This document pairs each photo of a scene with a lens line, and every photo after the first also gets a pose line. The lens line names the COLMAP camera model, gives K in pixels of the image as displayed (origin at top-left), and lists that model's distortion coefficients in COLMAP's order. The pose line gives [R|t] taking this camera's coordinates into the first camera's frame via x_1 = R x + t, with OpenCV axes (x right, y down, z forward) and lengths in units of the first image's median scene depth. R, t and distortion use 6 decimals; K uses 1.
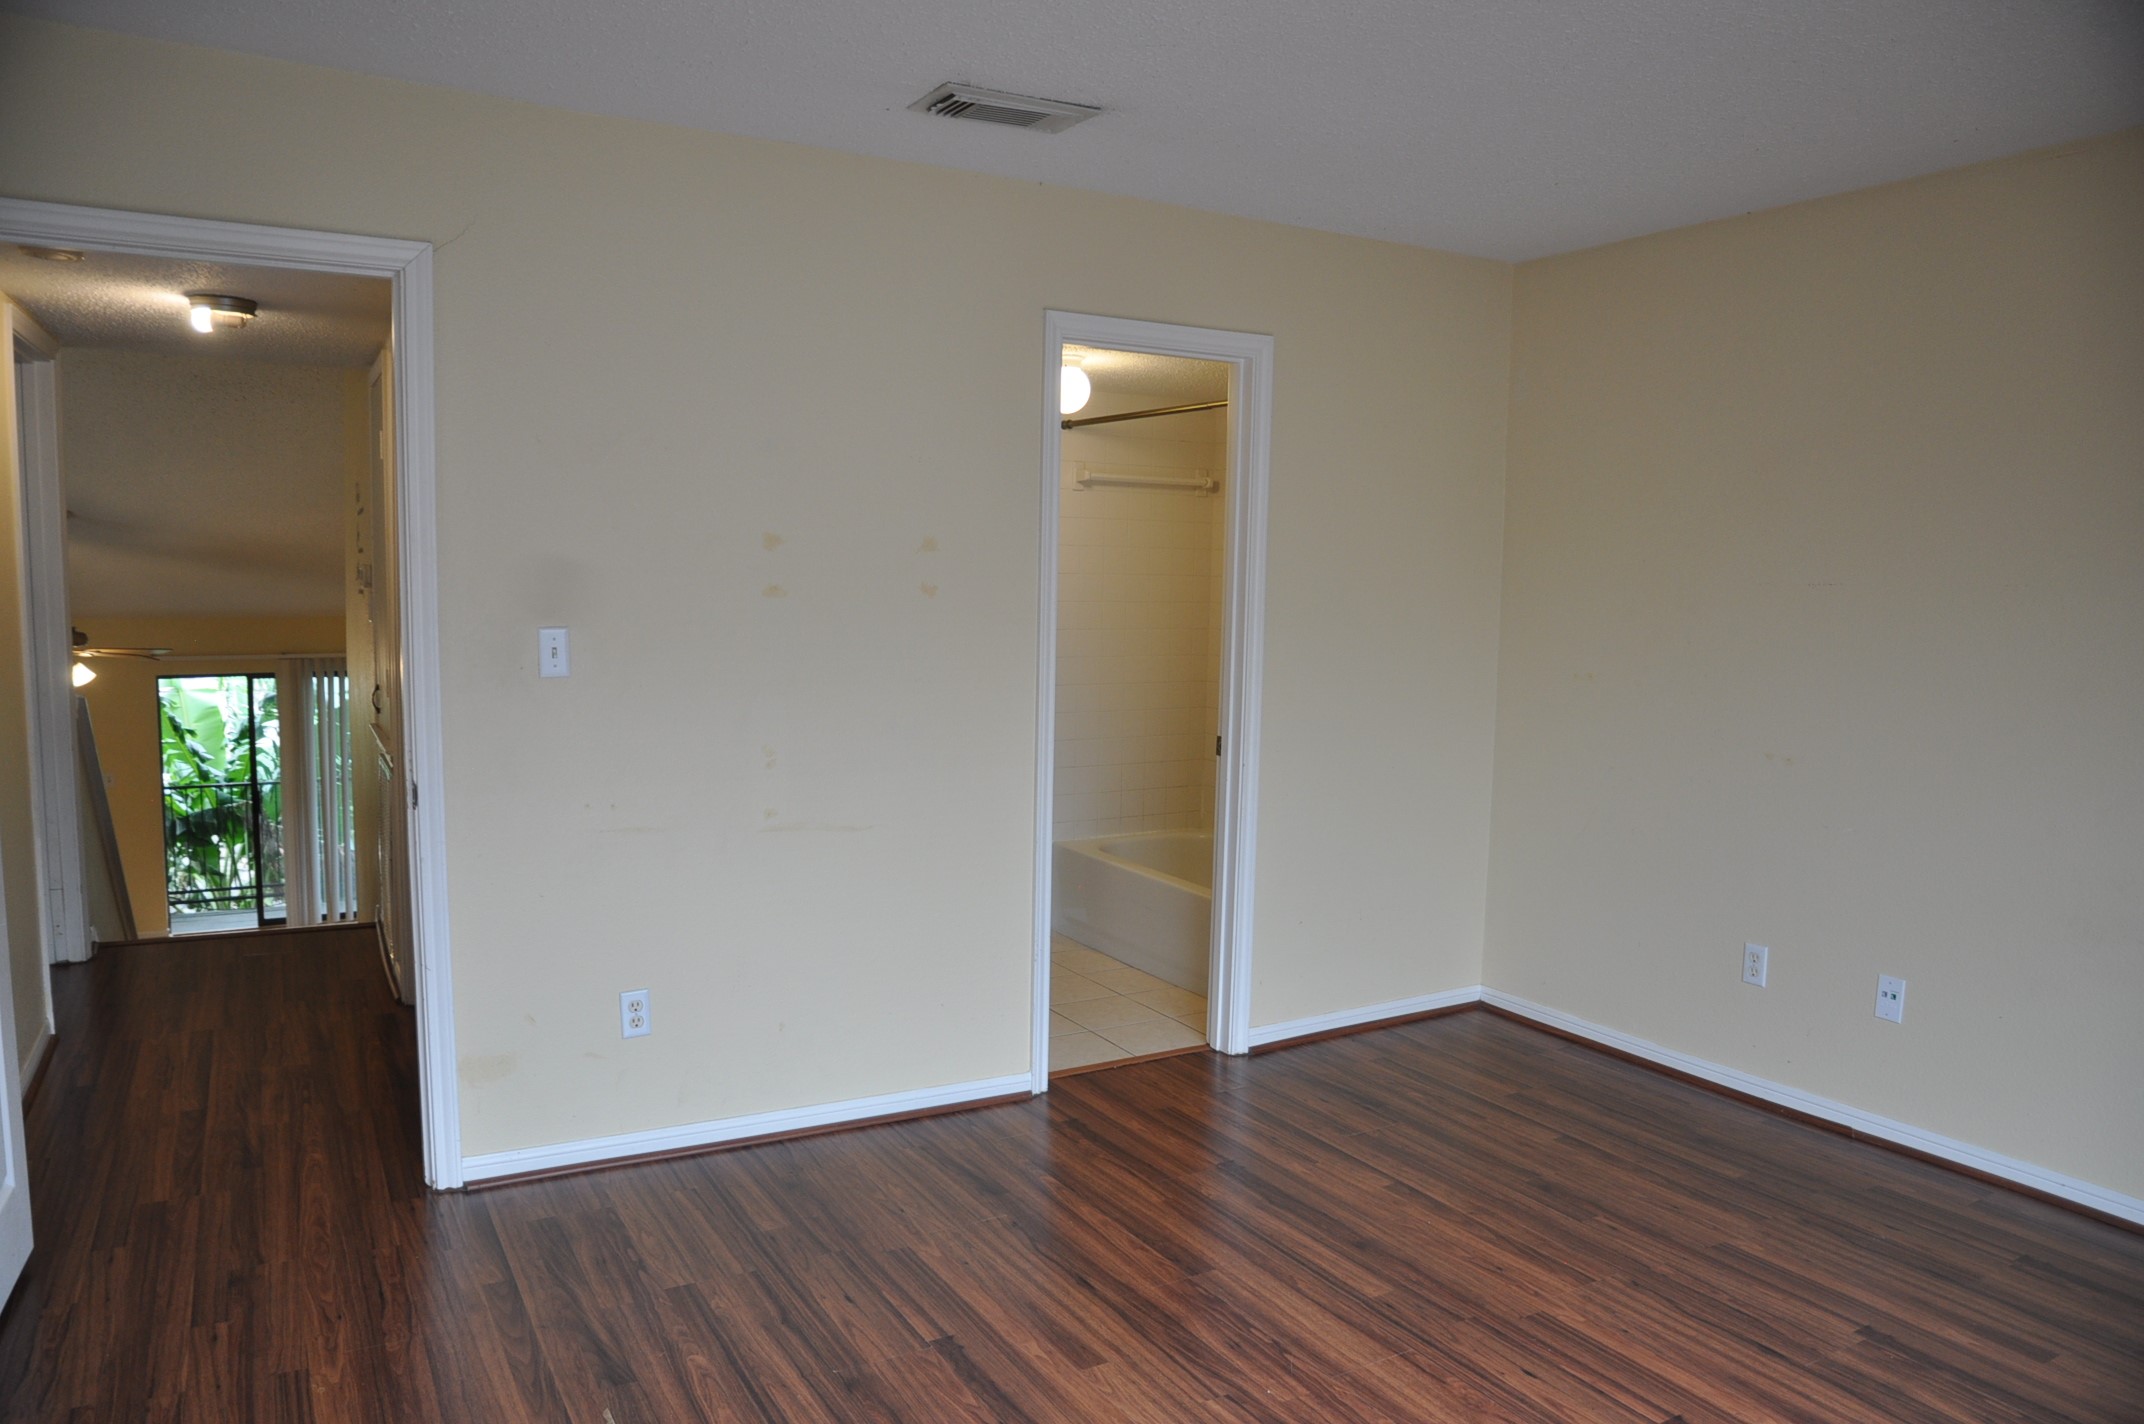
lens RADIAL K [[1456.8, 0, 1071.4], [0, 1456.8, 720.8], [0, 0, 1]] dist [-0.124272, 0.077894]
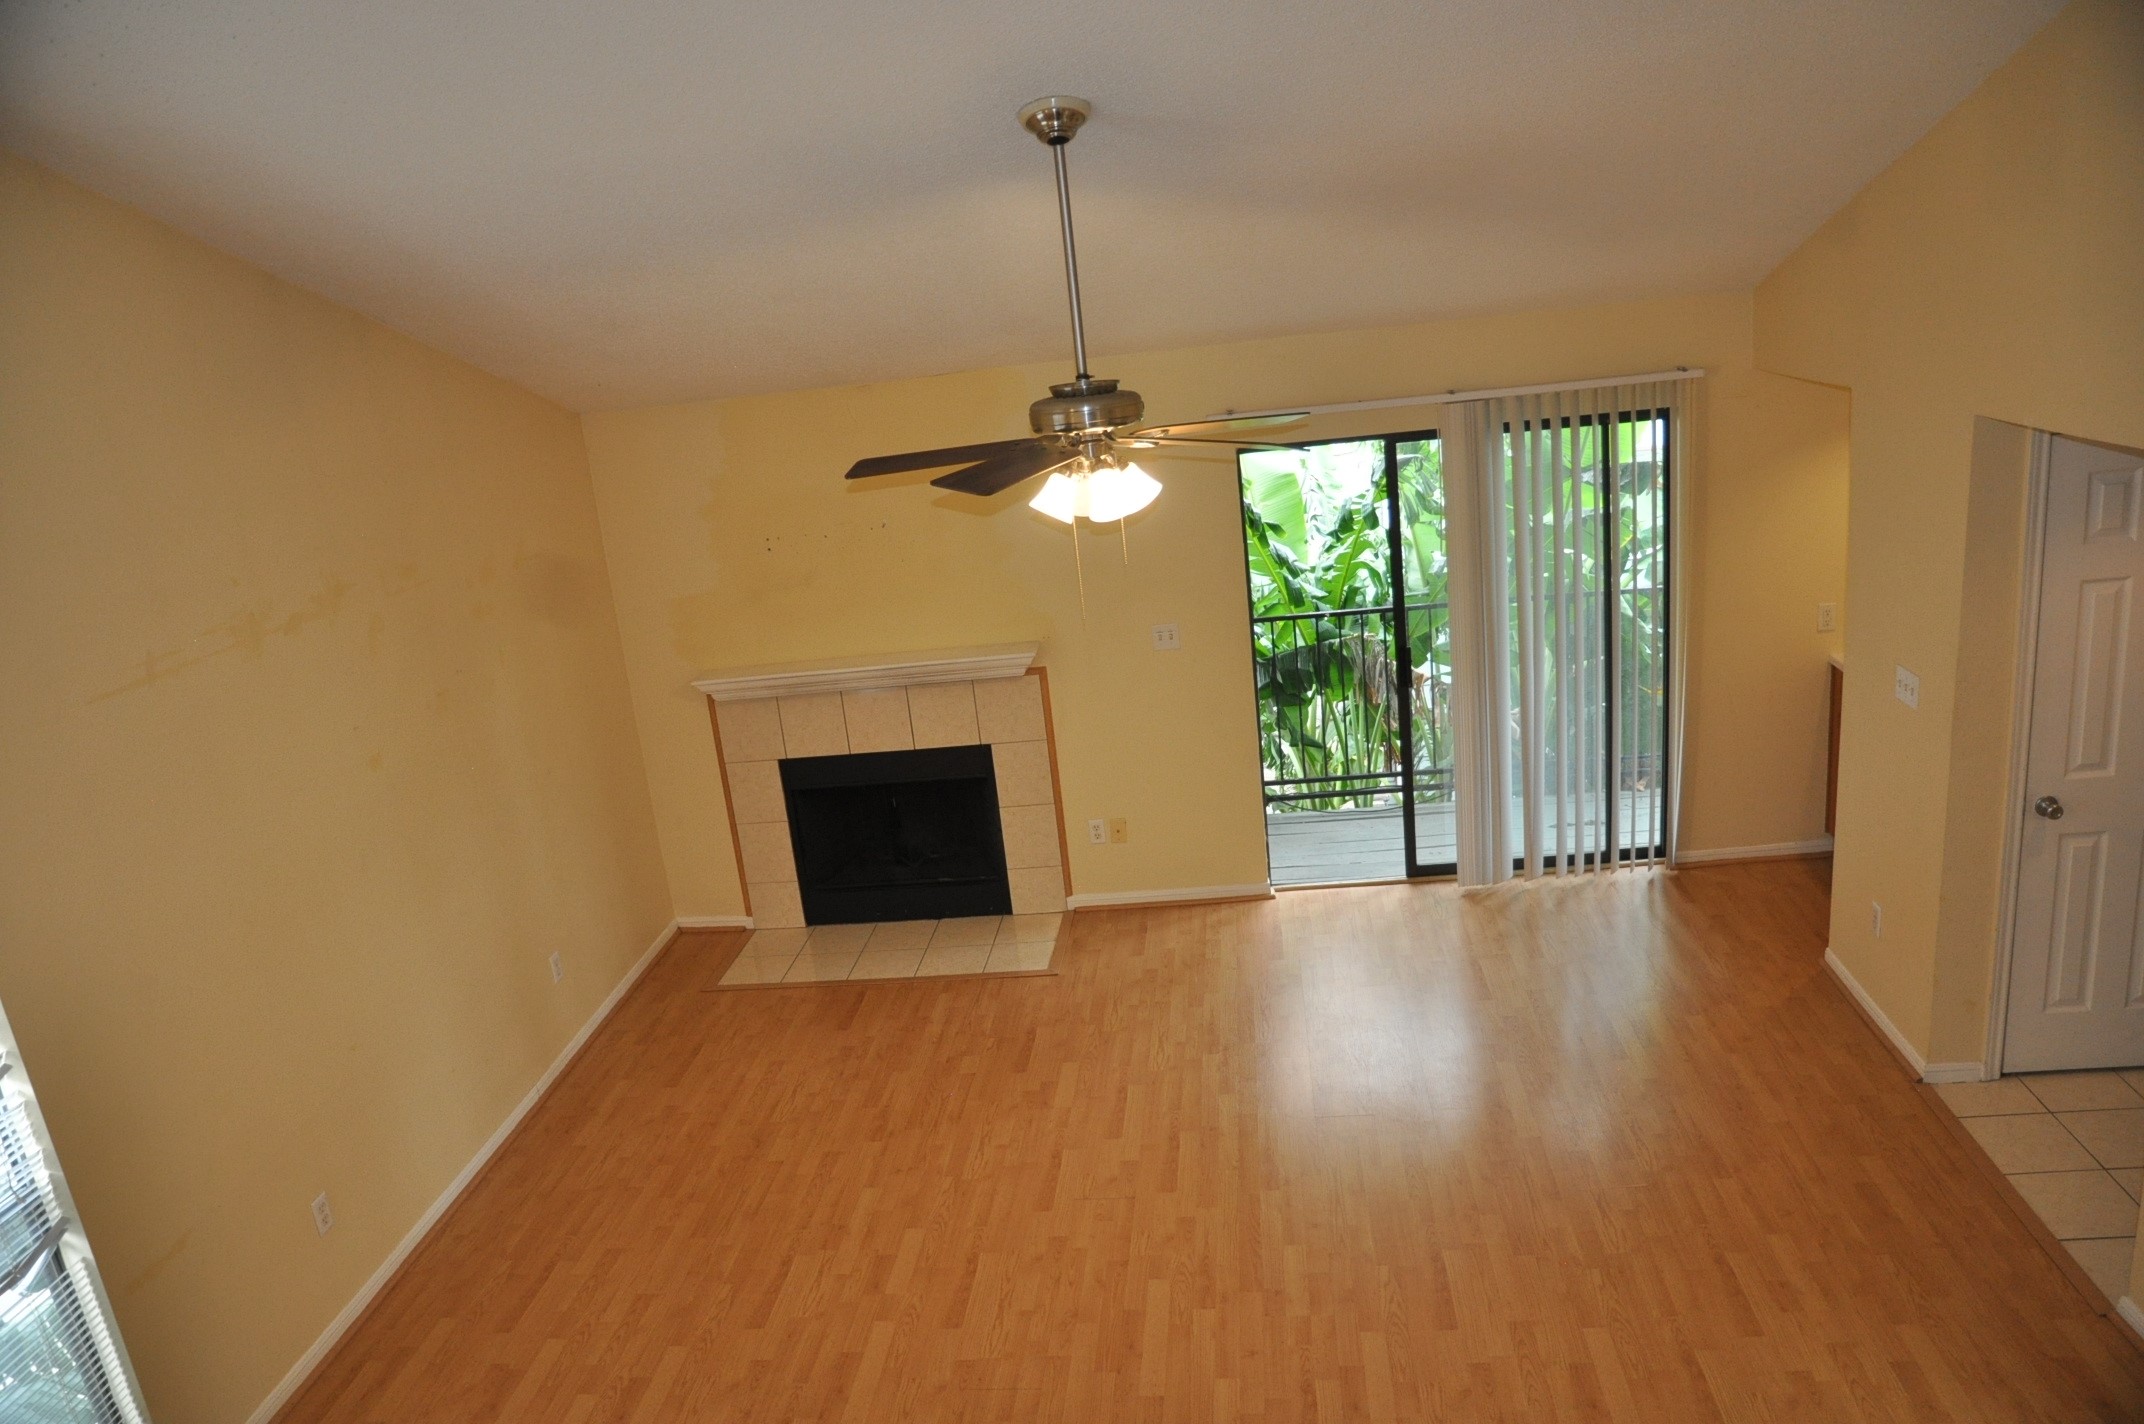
lens RADIAL K [[1464.1, 0, 1068.1], [0, 1464.1, 719.3], [0, 0, 1]] dist [-0.121428, 0.076931]
pose [[0.801938, 0.061060, -0.594278, -0.312874], [0.064562, 0.980079, 0.187823, -0.034501], [0.593908, -0.188990, 0.782020, 0.428508]]
